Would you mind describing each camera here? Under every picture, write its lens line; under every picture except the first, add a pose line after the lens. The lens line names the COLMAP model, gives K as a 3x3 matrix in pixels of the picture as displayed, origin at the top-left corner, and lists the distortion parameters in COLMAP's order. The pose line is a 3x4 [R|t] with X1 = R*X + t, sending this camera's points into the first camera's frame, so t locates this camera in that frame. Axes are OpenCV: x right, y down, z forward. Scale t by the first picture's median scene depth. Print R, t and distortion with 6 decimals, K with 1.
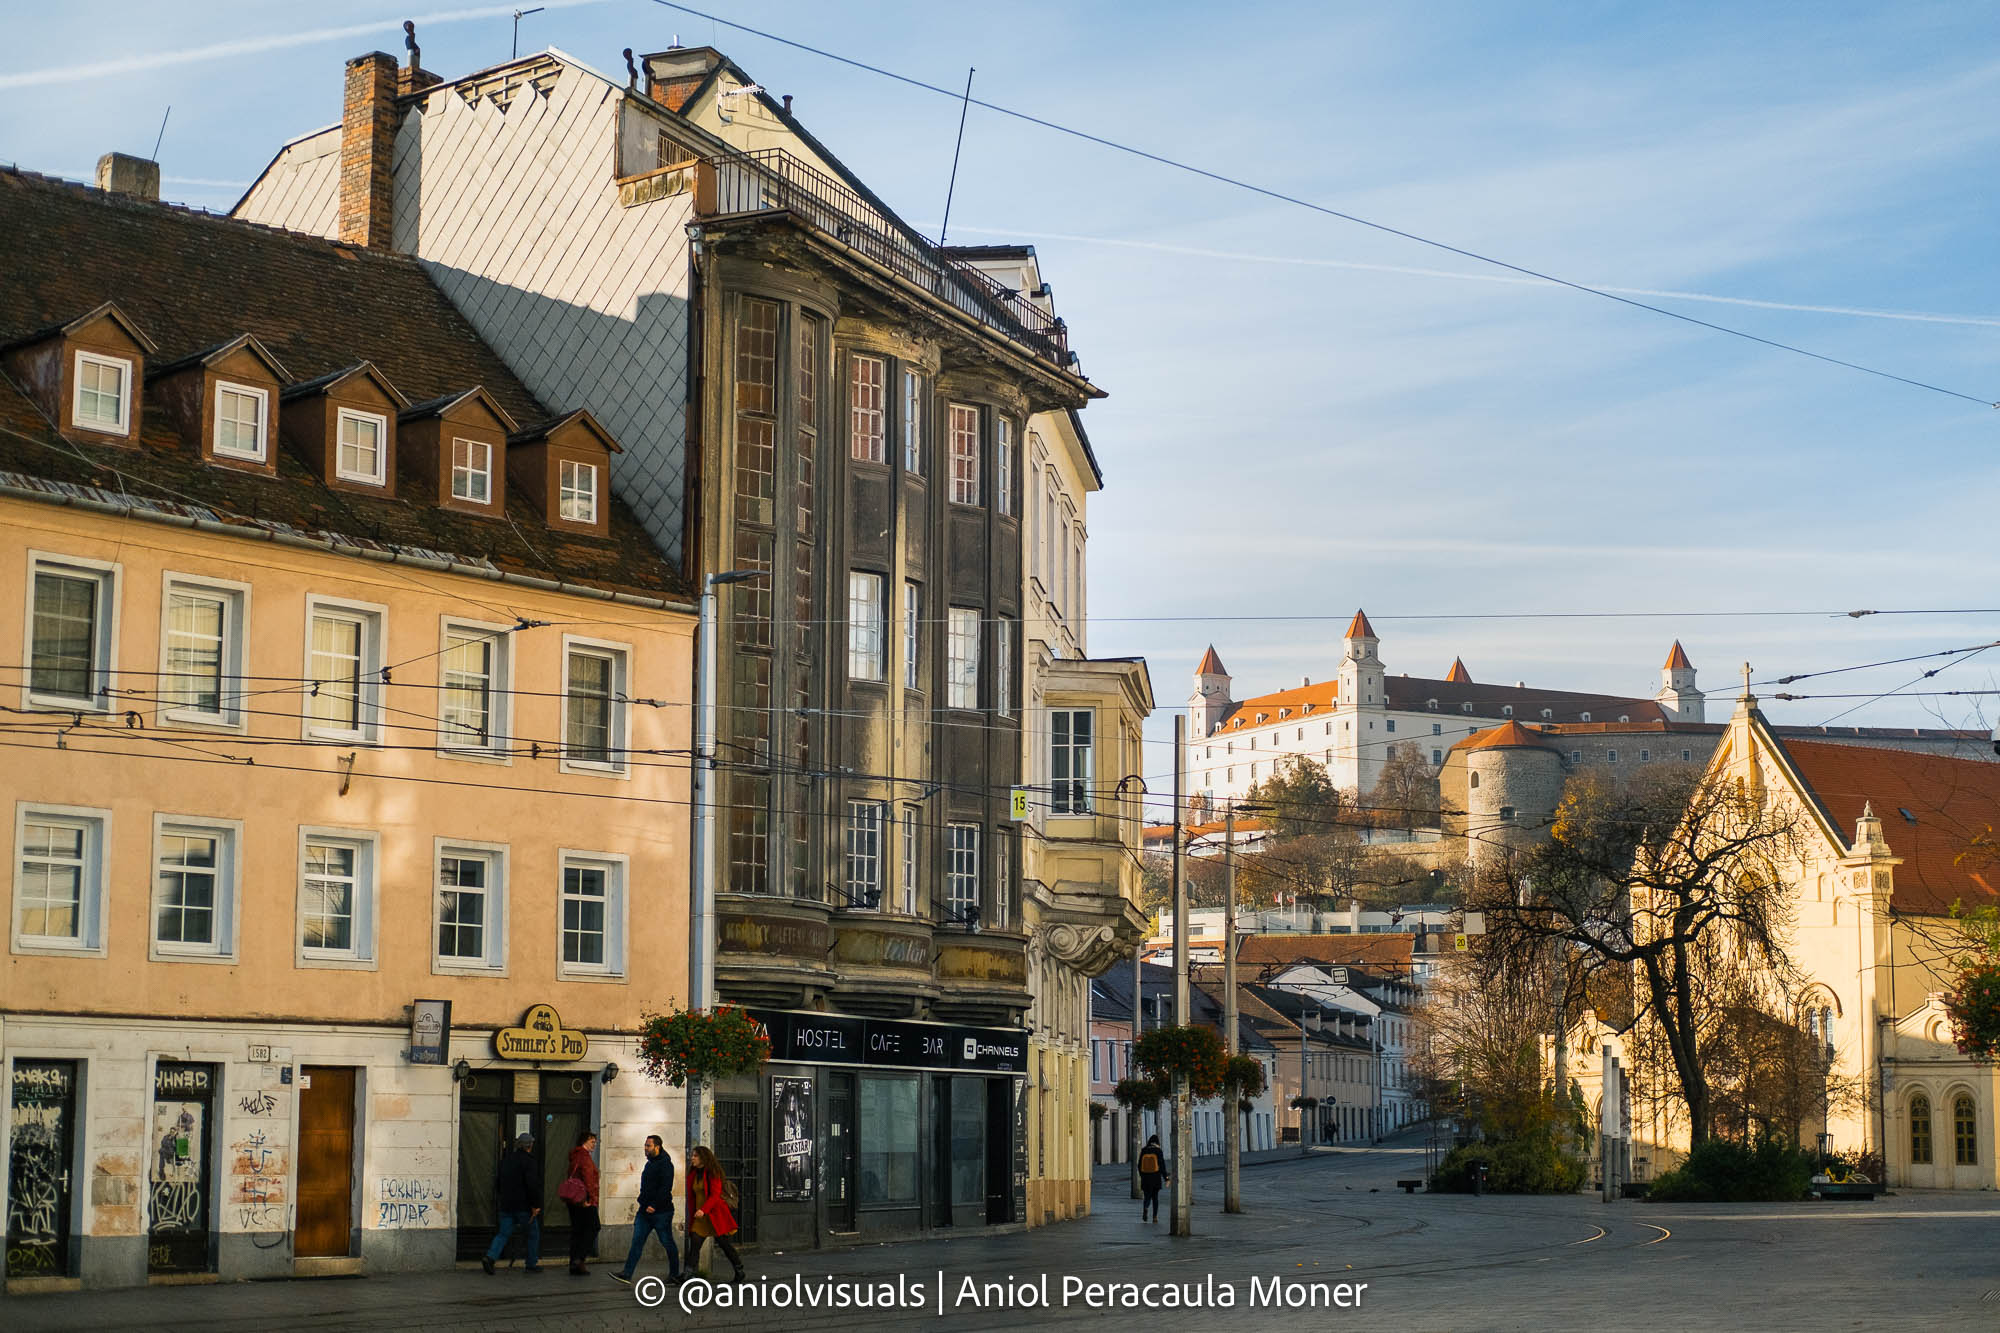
lens RADIAL K [[3038.9, 0, 982.3], [0, 3038.9, 638.4], [0, 0, 1]] dist [-0.023789, -0.018625]
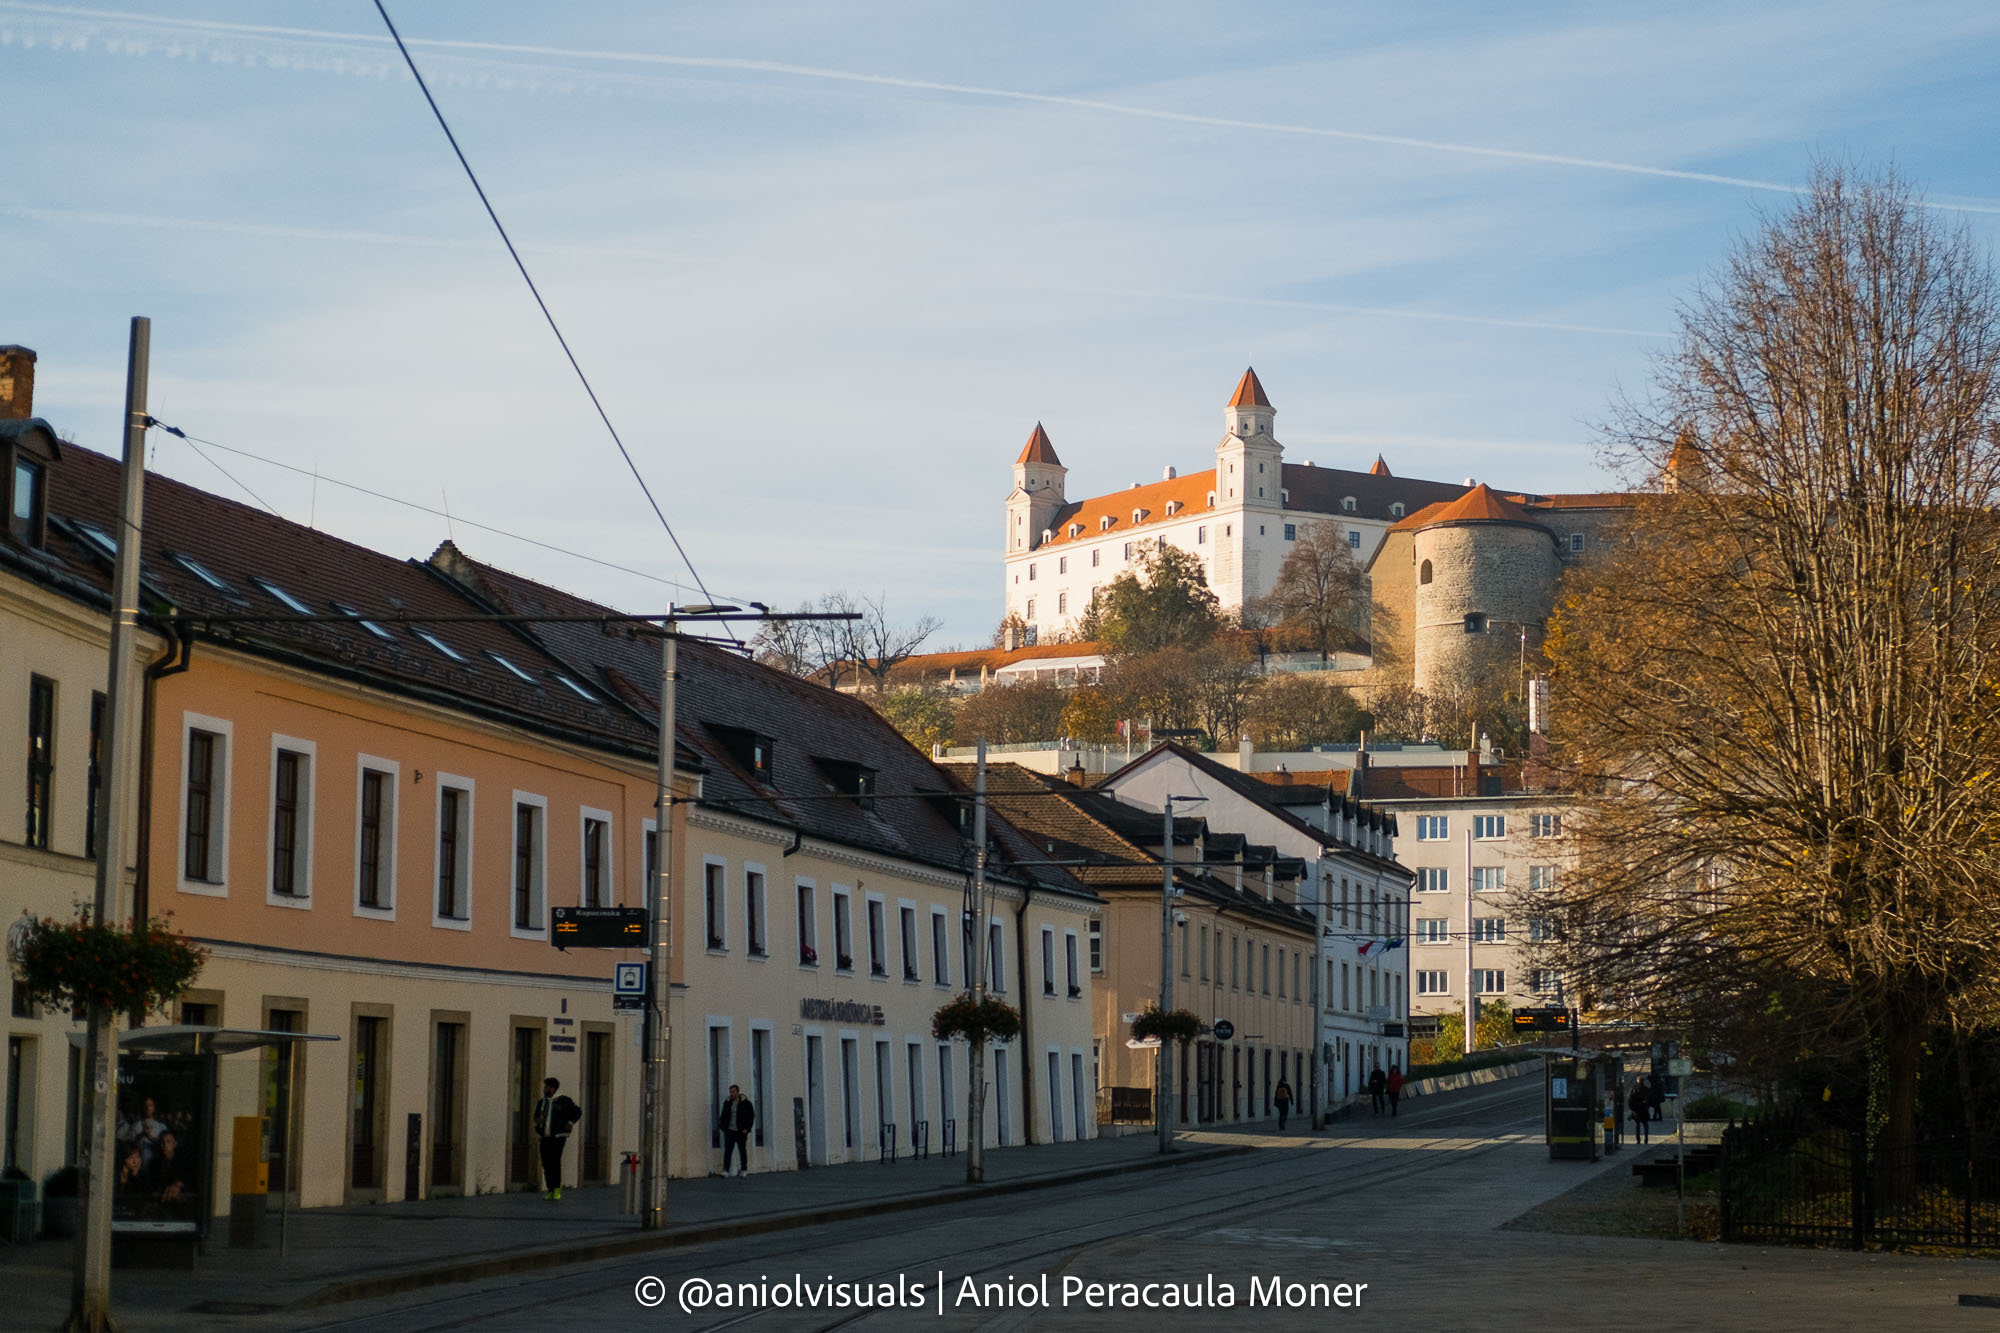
lens RADIAL K [[3385.4, 0, 1001.8], [0, 3385.4, 598.8], [0, 0, 1]] dist [-0.071061, 0.158507]
pose [[0.998224, 0.015848, 0.057424, 0.028007], [-0.016536, 0.999797, 0.011529, 0.044518], [-0.057229, -0.012458, 0.998283, 0.269424]]
